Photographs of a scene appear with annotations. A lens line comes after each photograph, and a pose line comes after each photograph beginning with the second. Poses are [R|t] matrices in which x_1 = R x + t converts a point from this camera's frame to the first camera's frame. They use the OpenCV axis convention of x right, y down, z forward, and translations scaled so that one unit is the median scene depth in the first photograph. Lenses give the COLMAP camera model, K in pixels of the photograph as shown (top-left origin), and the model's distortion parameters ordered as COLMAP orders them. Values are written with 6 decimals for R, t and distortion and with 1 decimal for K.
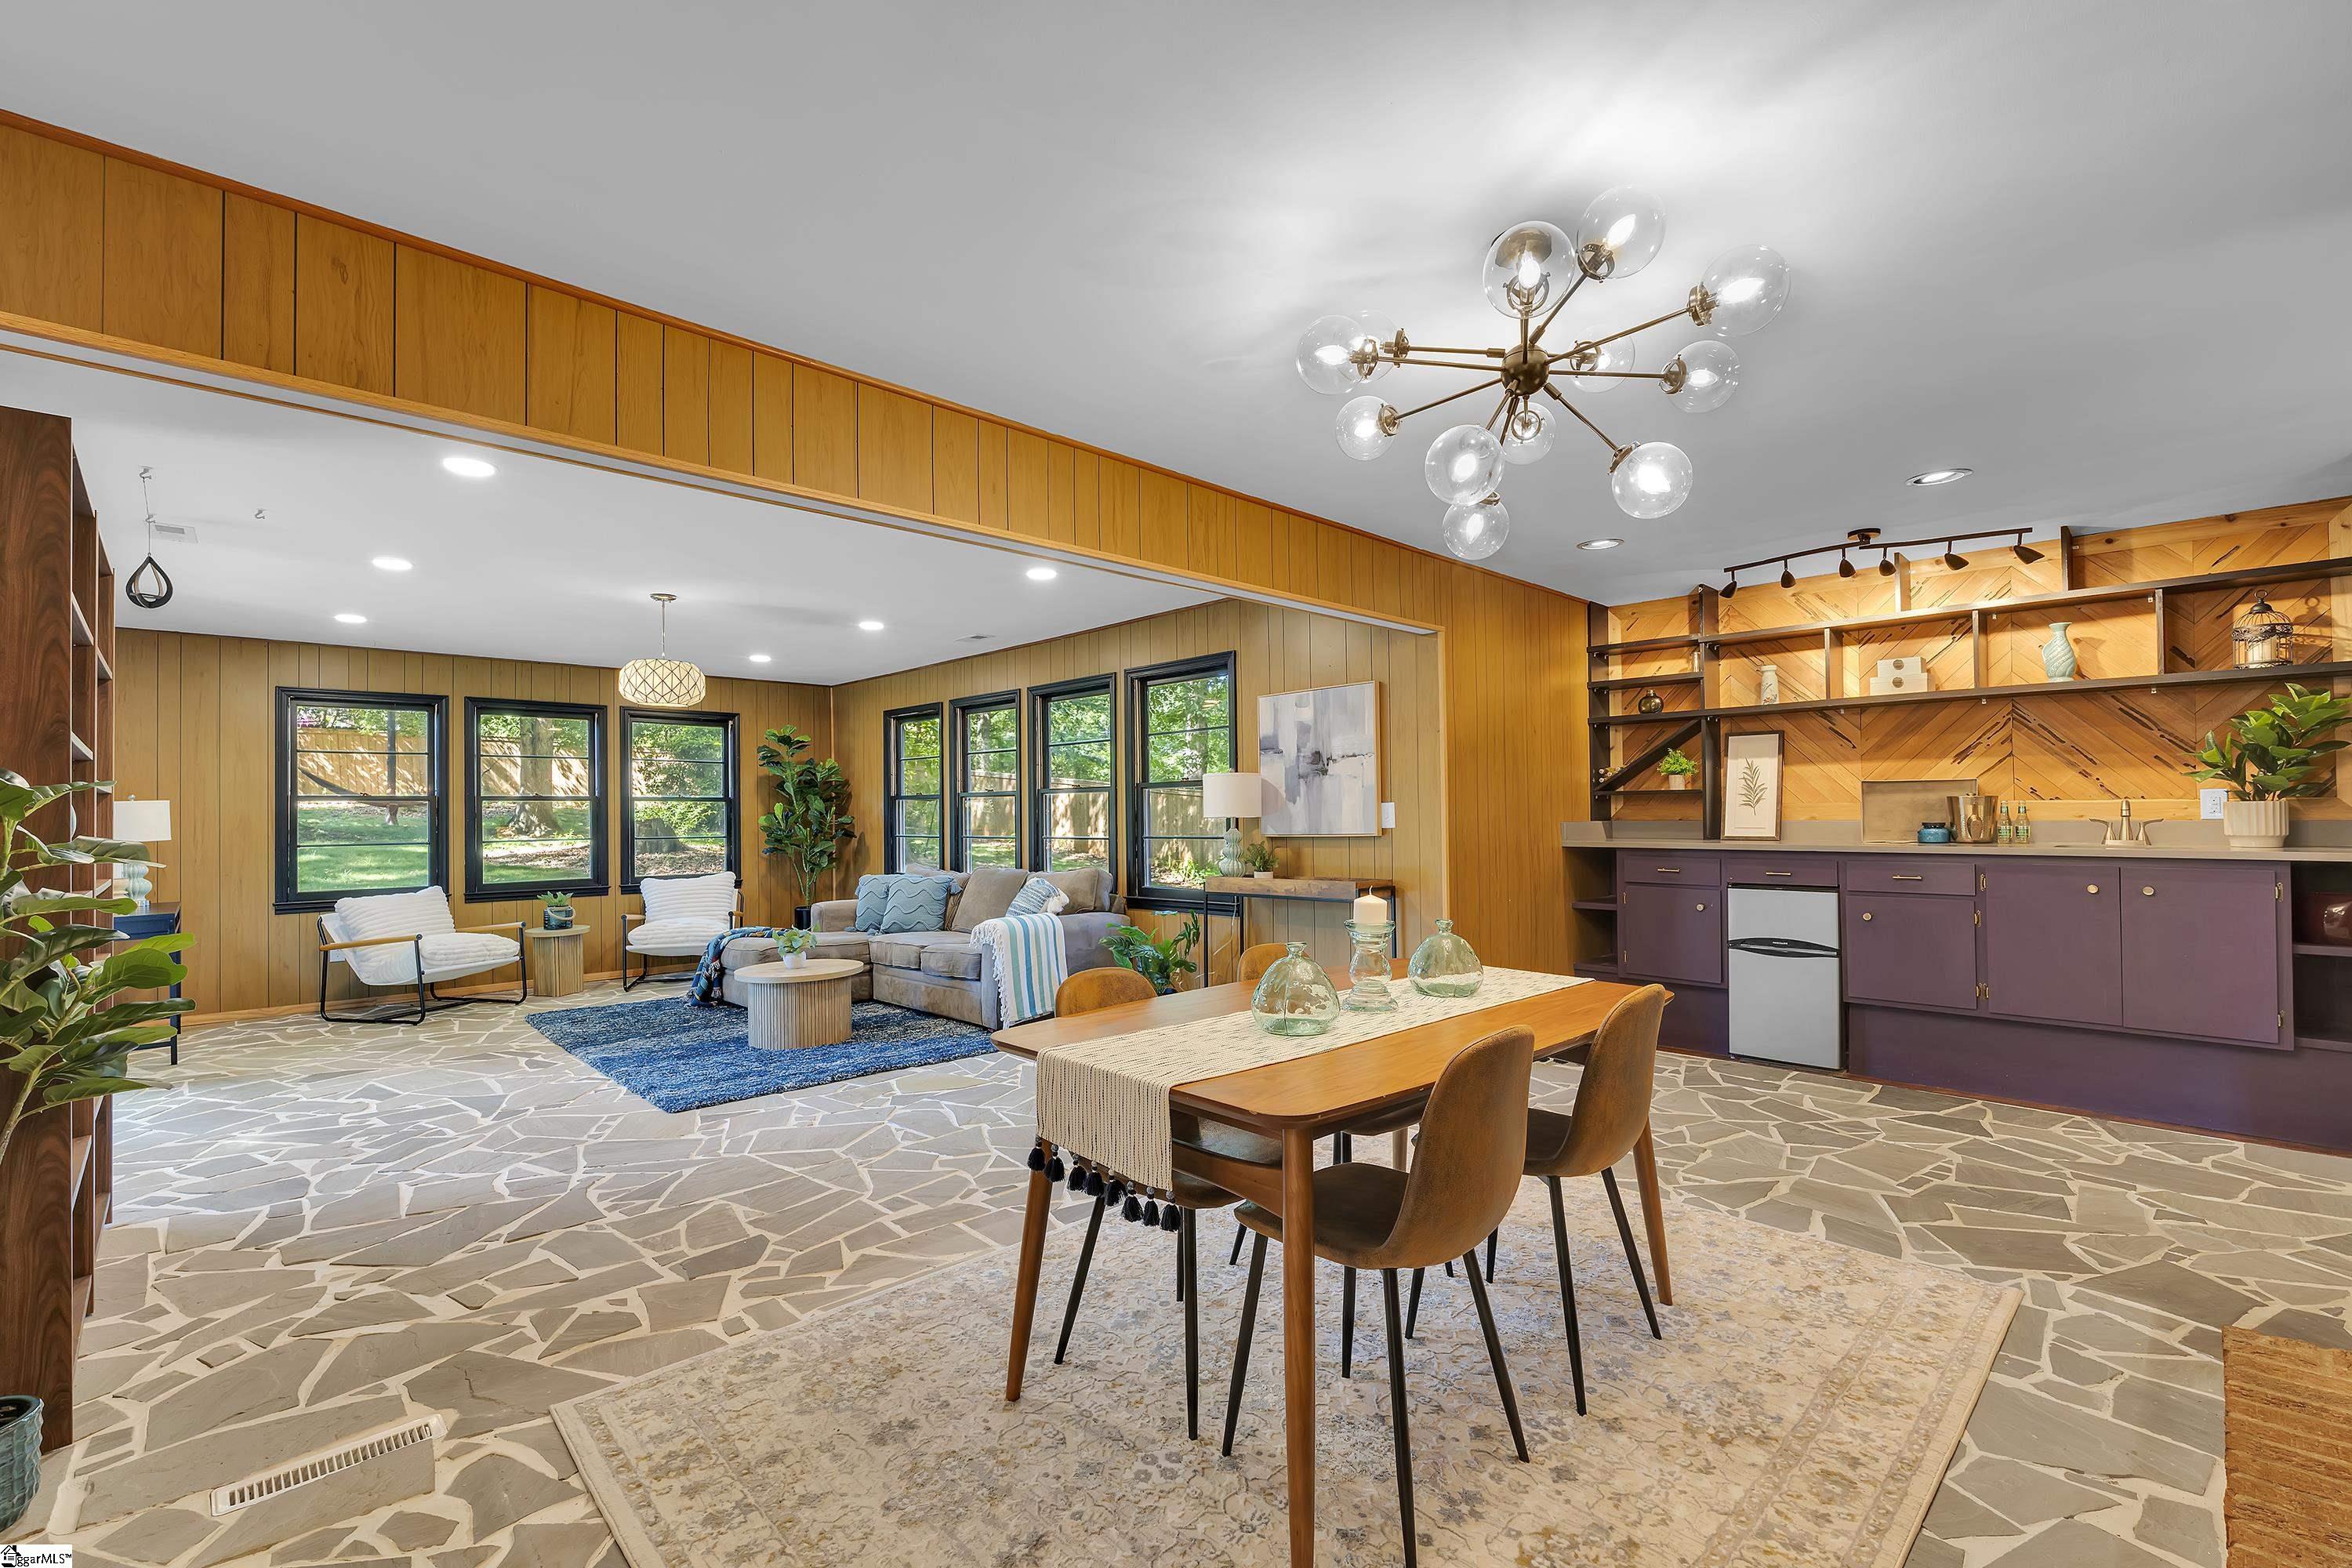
lens RADIAL K [[1022.5, 0, 1179.5], [0, 1022.5, 797.2], [0, 0, 1]] dist [-0.003952, -0.000785]
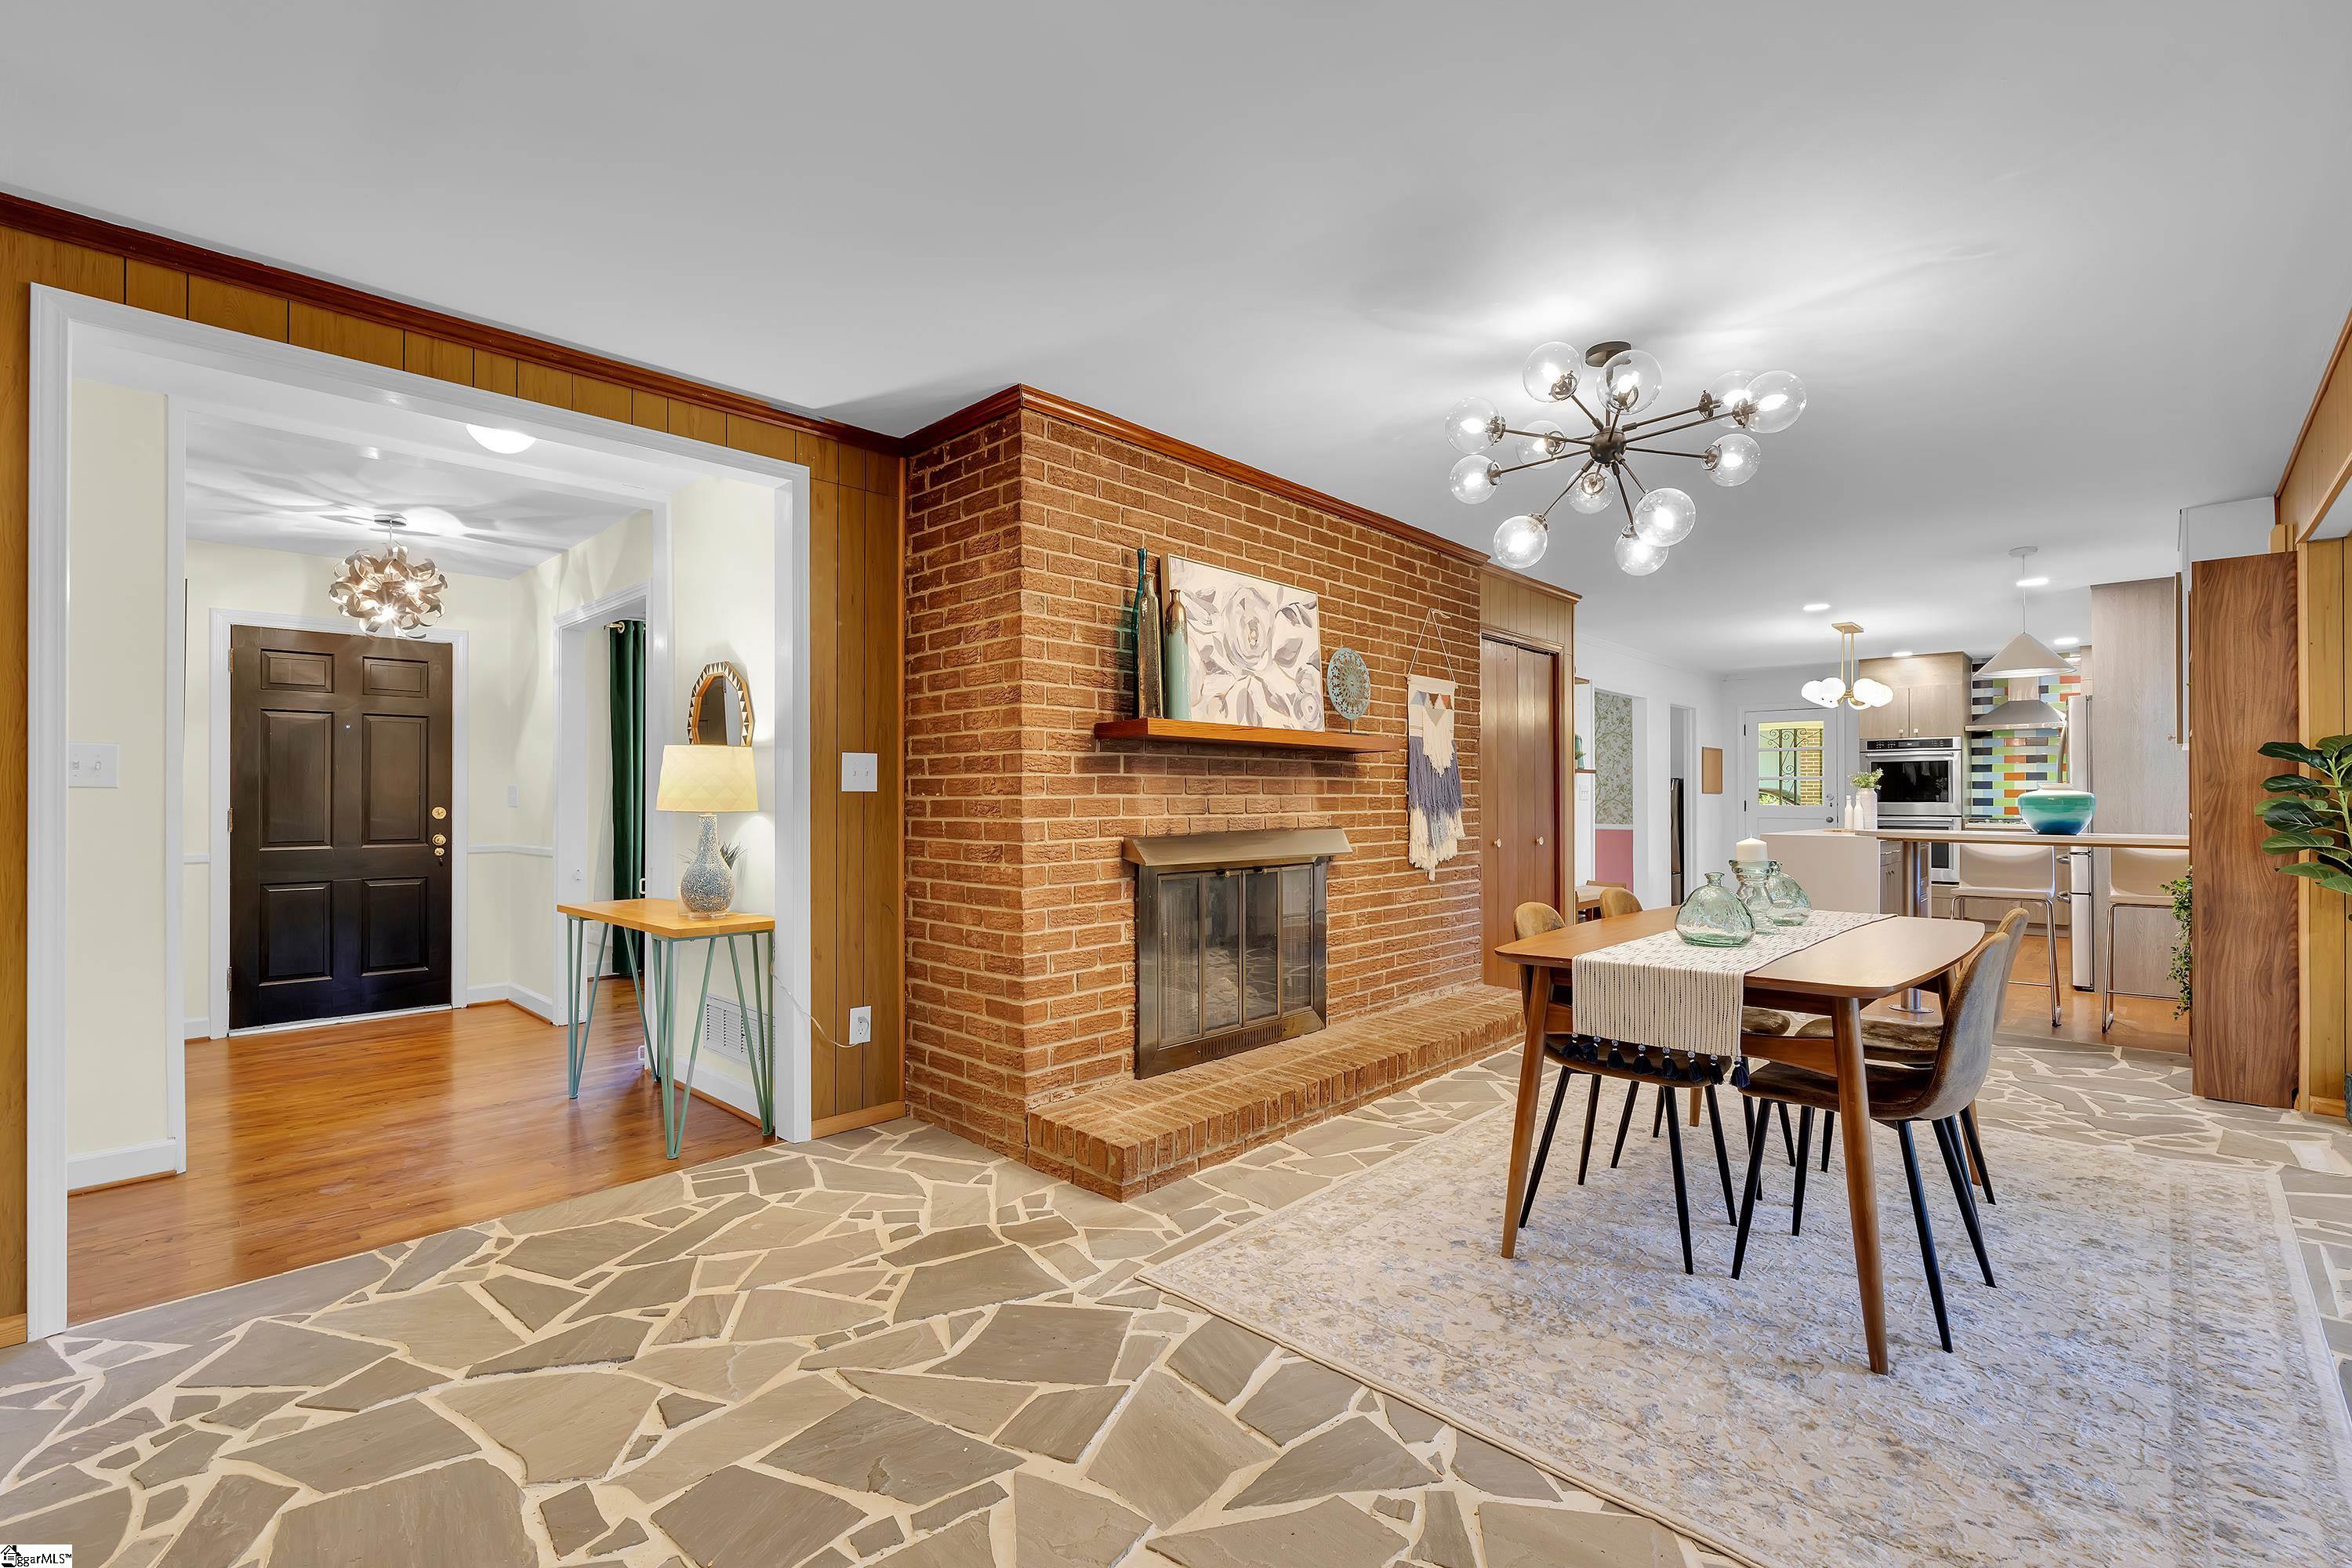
lens RADIAL K [[1032.6, 0, 1179.7], [0, 1032.6, 792.0], [0, 0, 1]] dist [-0.012711, 0.000157]
pose [[-0.998885, 0.012670, -0.045485, 0.458084], [0.013624, 0.999692, -0.020721, 0.028988], [0.045208, -0.021318, -0.998750, 1.098404]]
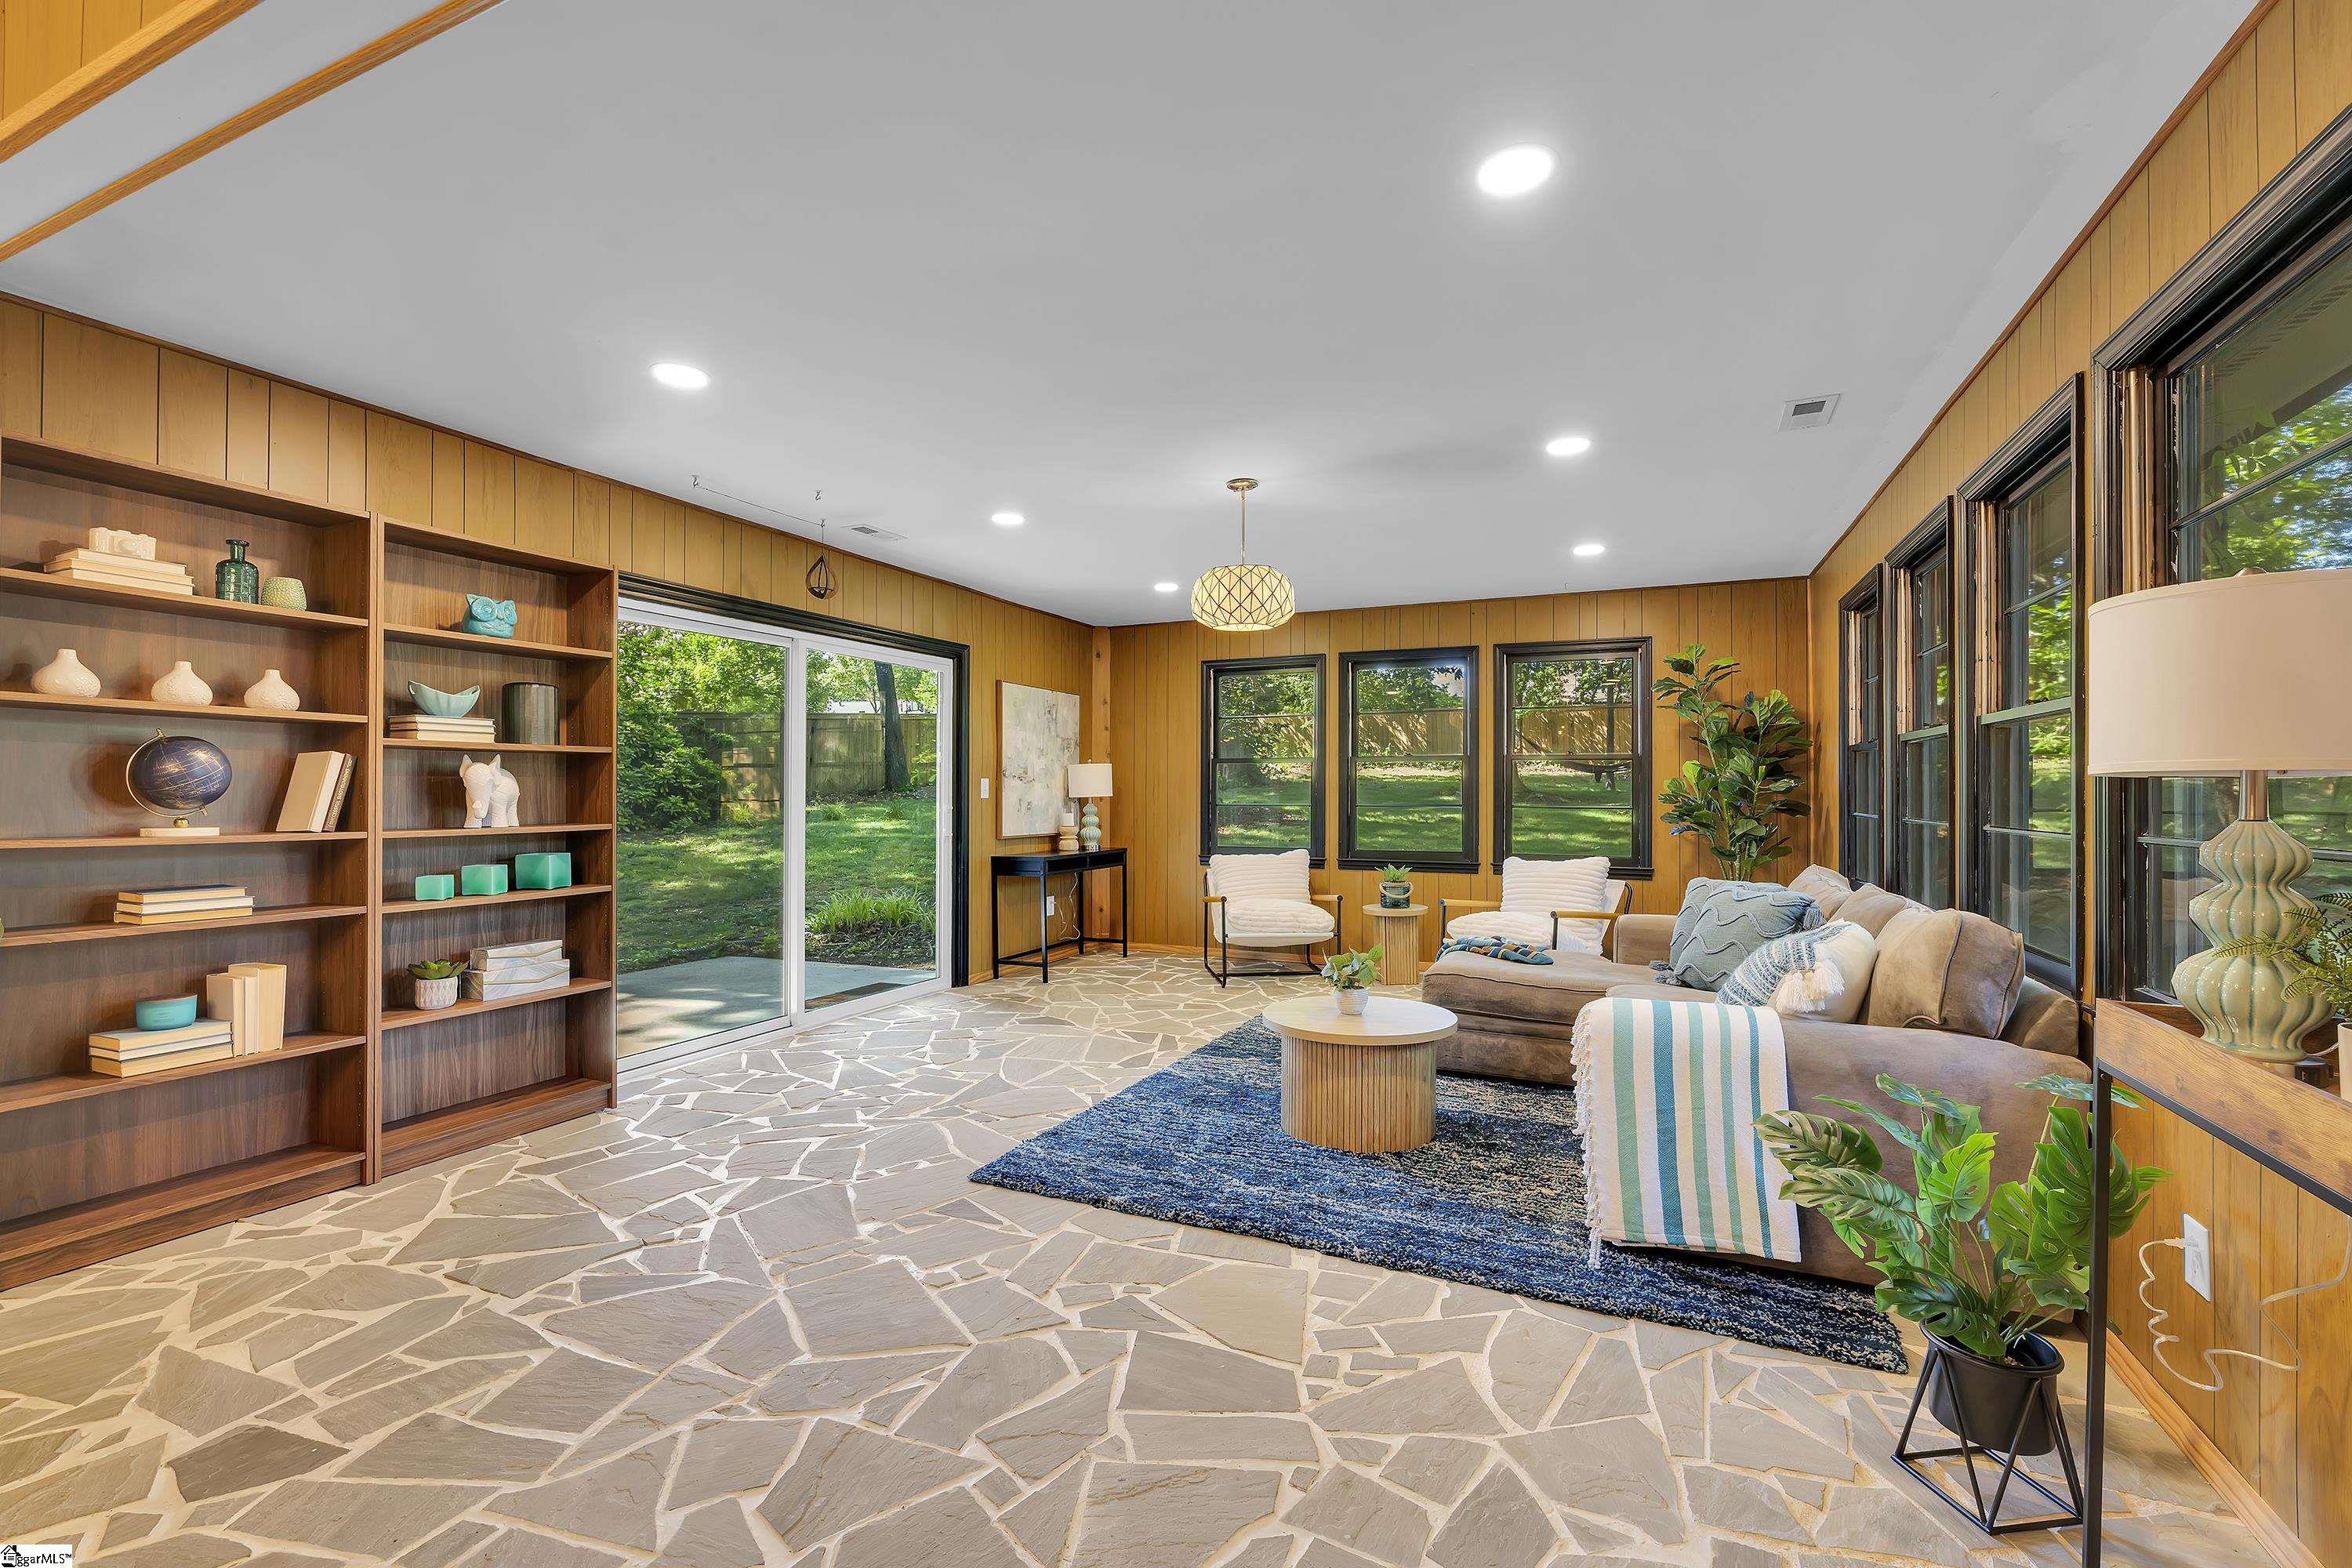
lens RADIAL K [[1017.7, 0, 1176.0], [0, 1017.7, 784.0], [0, 0, 1]] dist [-0.008769, 0.000266]
pose [[0.365199, 0.005432, -0.930914, 0.213352], [0.012332, 0.999867, 0.010672, 0.019309], [0.930848, -0.015378, 0.365083, 0.810684]]
